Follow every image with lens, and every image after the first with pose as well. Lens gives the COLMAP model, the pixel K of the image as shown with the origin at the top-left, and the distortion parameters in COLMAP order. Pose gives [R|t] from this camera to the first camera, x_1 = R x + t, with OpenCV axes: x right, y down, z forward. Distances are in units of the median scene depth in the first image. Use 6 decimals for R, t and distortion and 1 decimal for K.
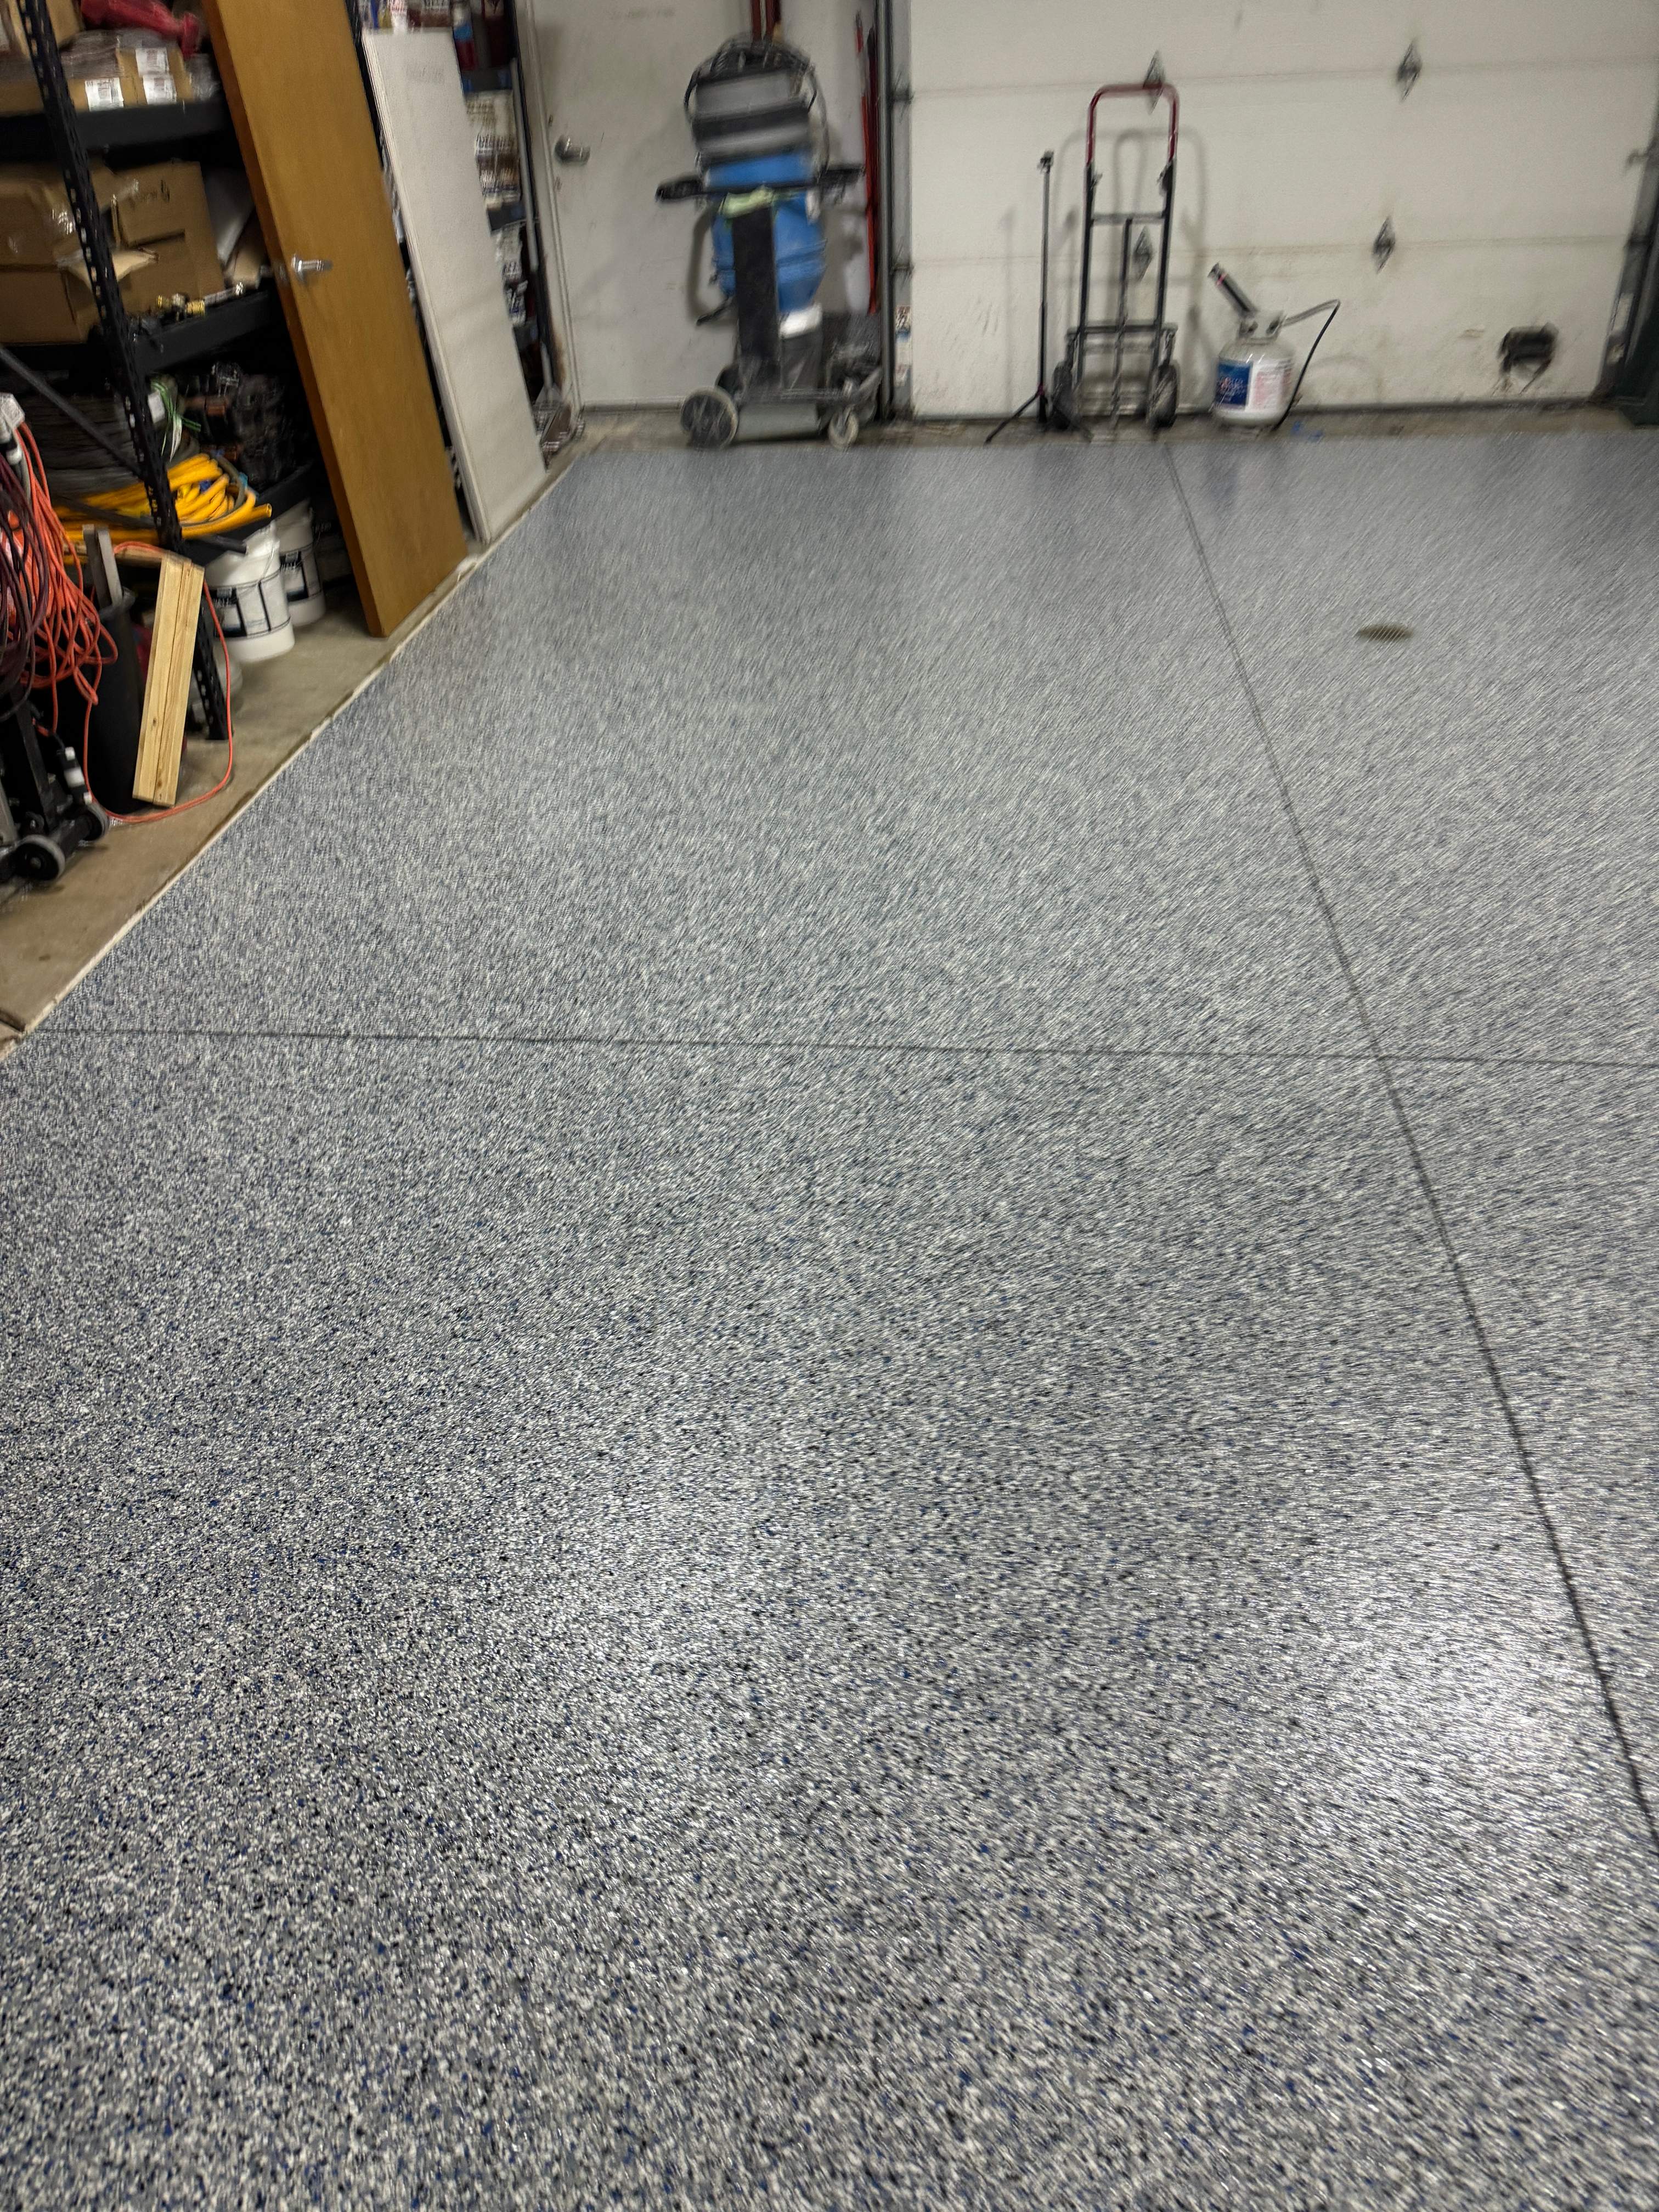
lens RADIAL K [[1558.3, 0, 828.4], [0, 1558.3, 1079.2], [0, 0, 1]] dist [0.040875, -0.013269]
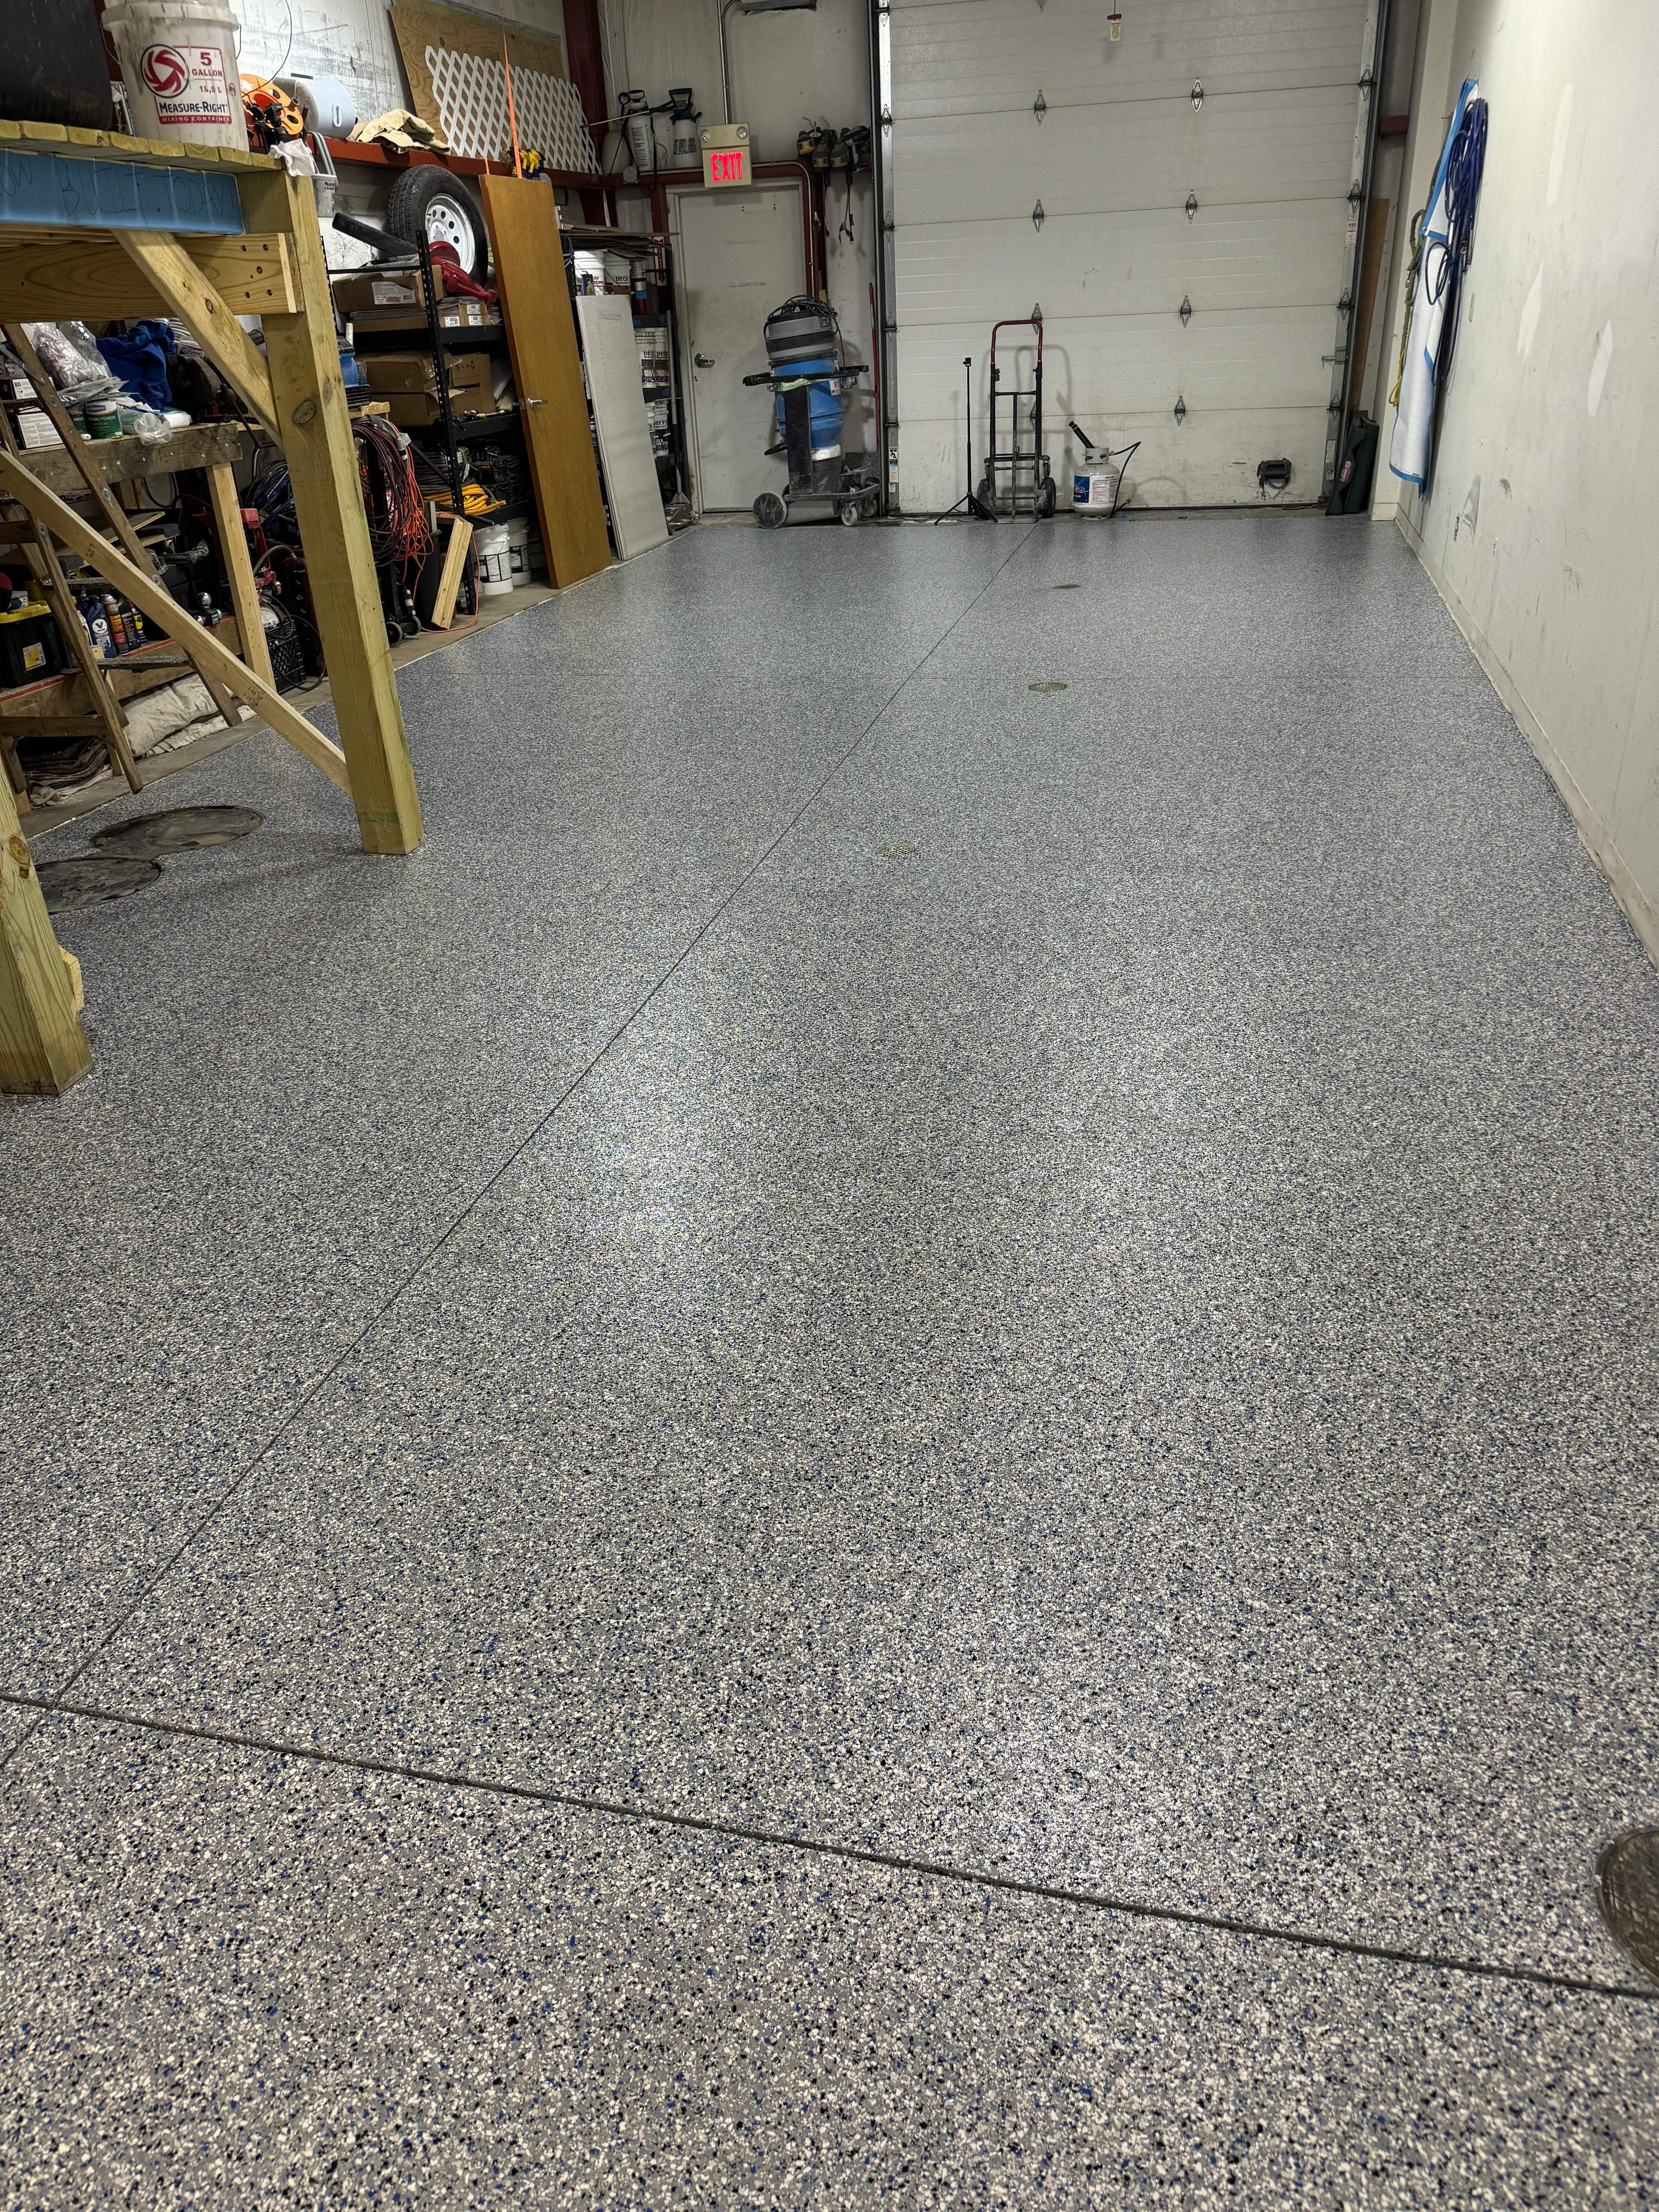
lens RADIAL K [[1558.3, 0, 828.4], [0, 1558.3, 1079.2], [0, 0, 1]] dist [0.040875, -0.013269]
pose [[0.990273, 0.054000, -0.128234, 0.246691], [-0.069290, 0.990601, -0.117938, 0.395690], [0.120660, 0.125676, 0.984706, -0.591047]]
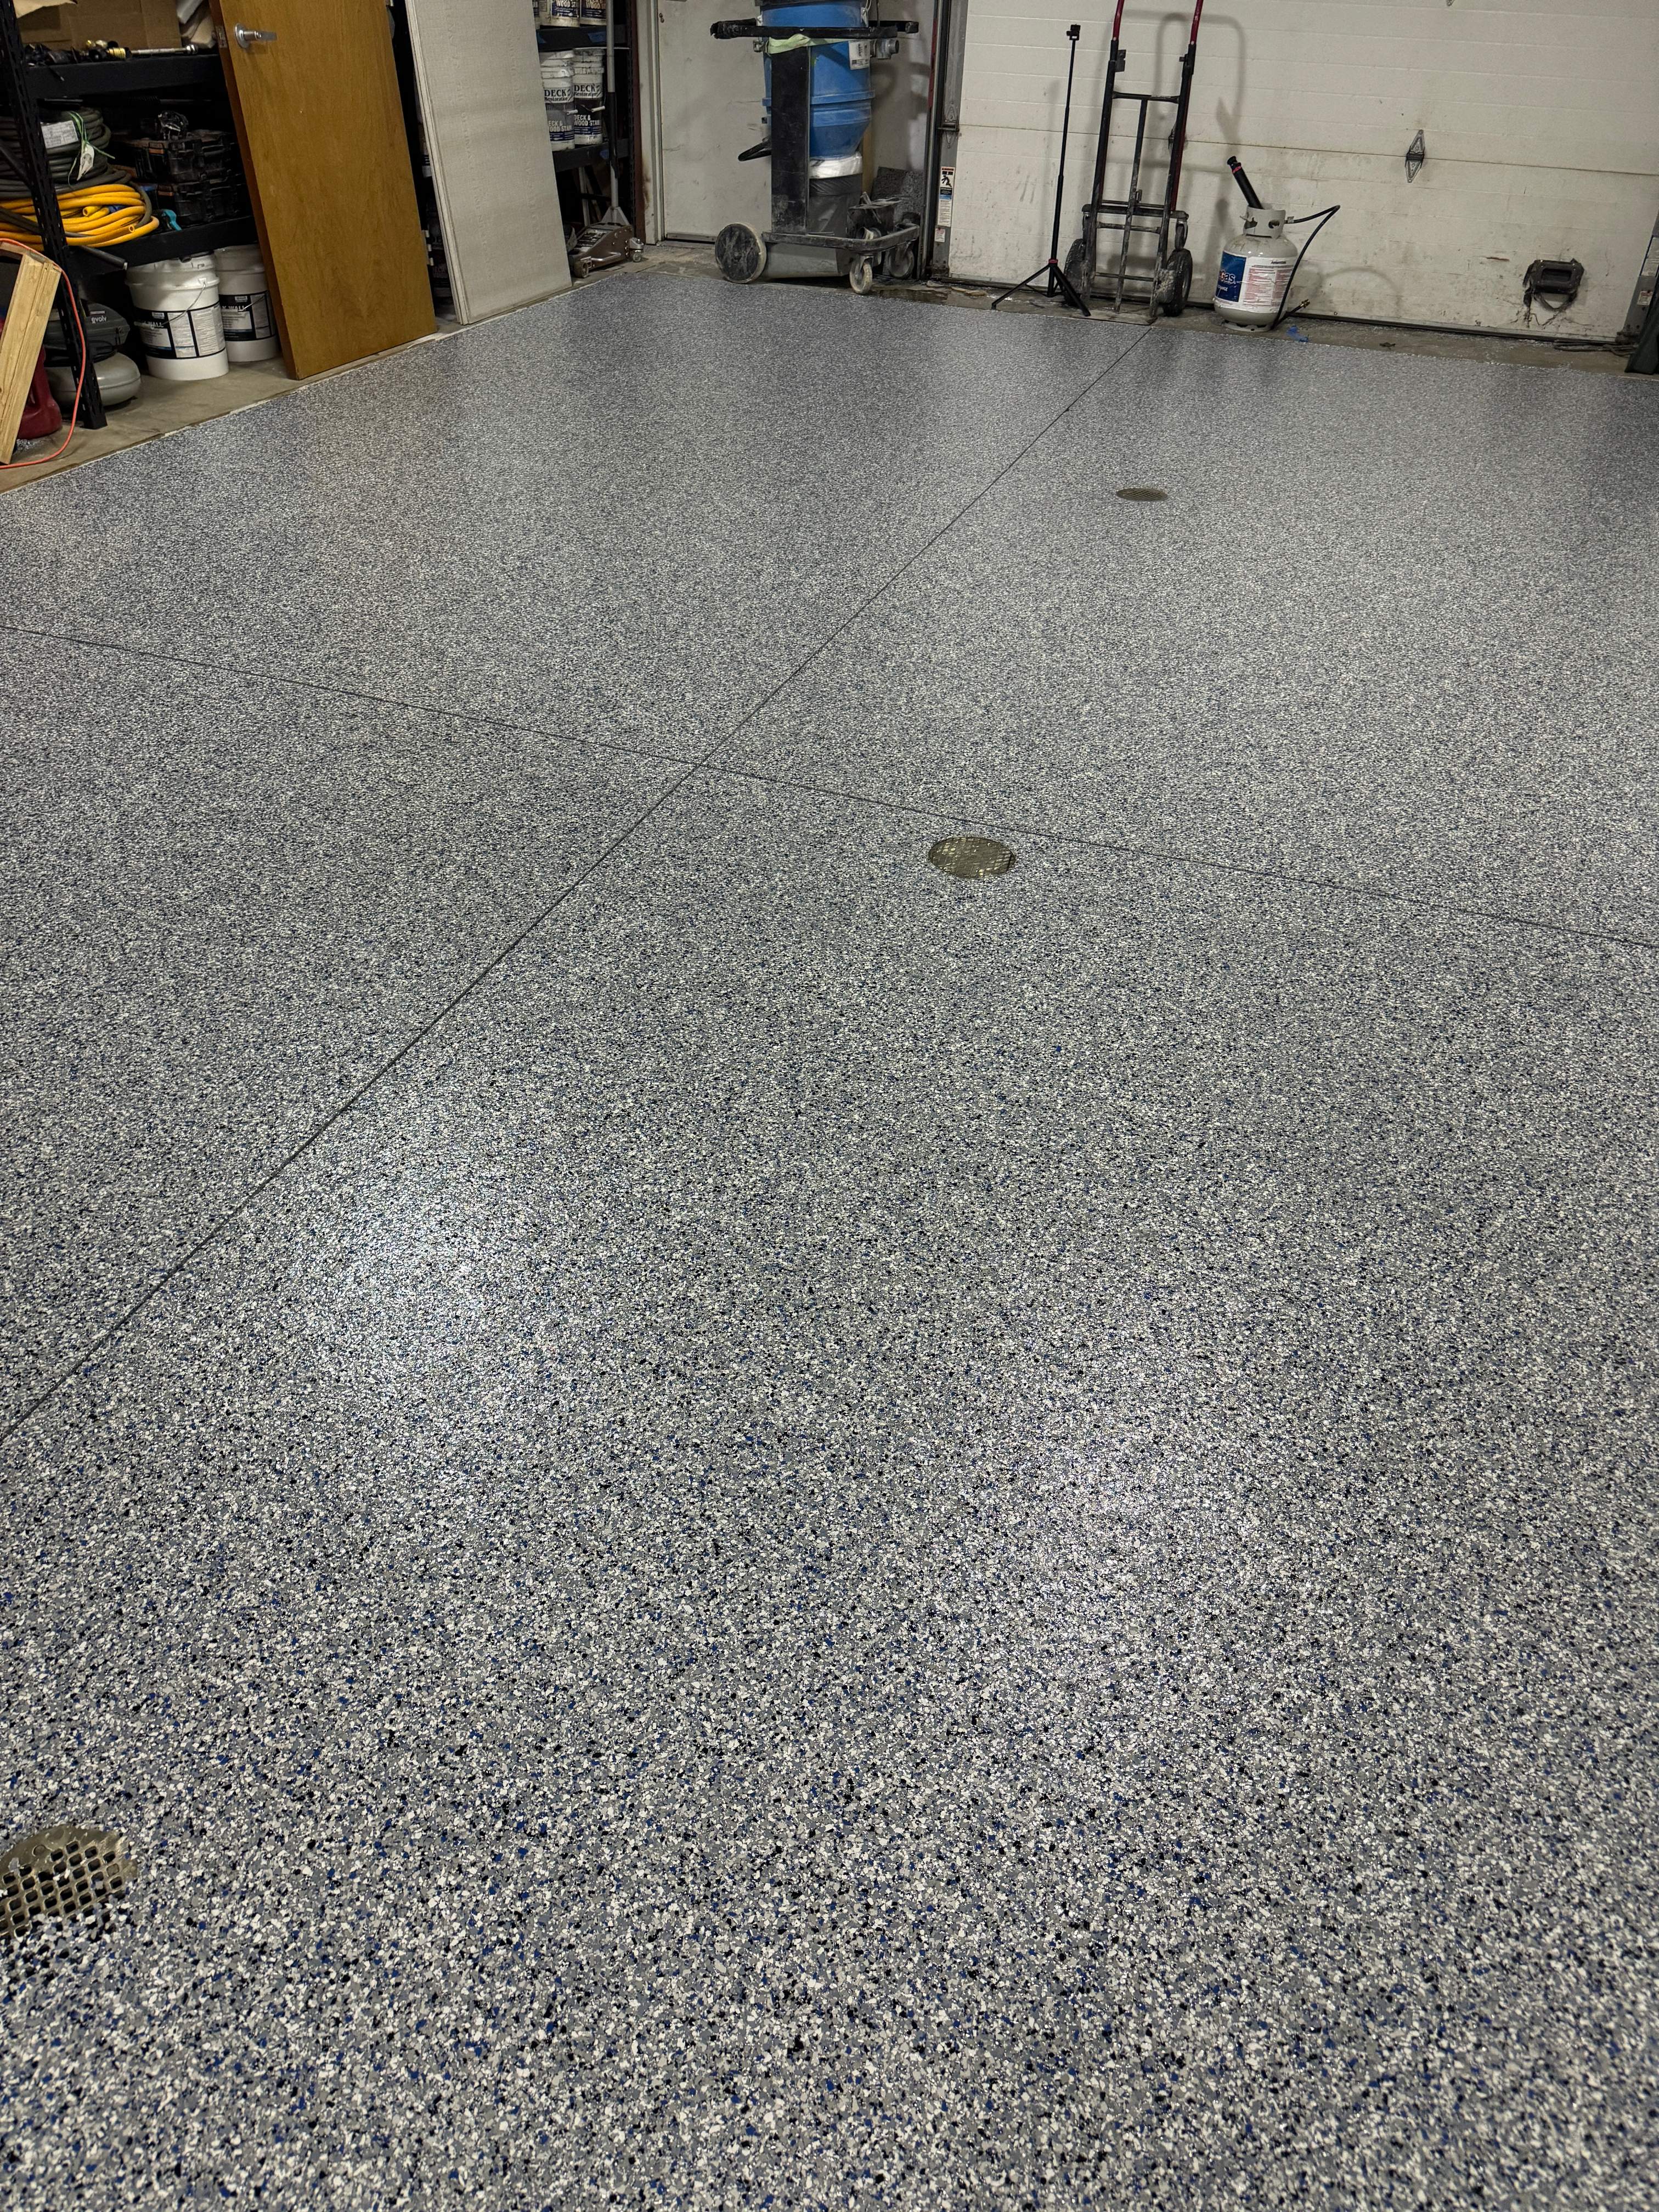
lens RADIAL K [[1568.3, 0, 838.8], [0, 1568.3, 1078.9], [0, 0, 1]] dist [0.003990, -0.000149]
pose [[0.965256, 0.204004, -0.163290, 0.293541], [-0.196714, 0.978635, 0.059812, 0.053682], [0.172003, -0.025613, 0.984763, -0.050982]]
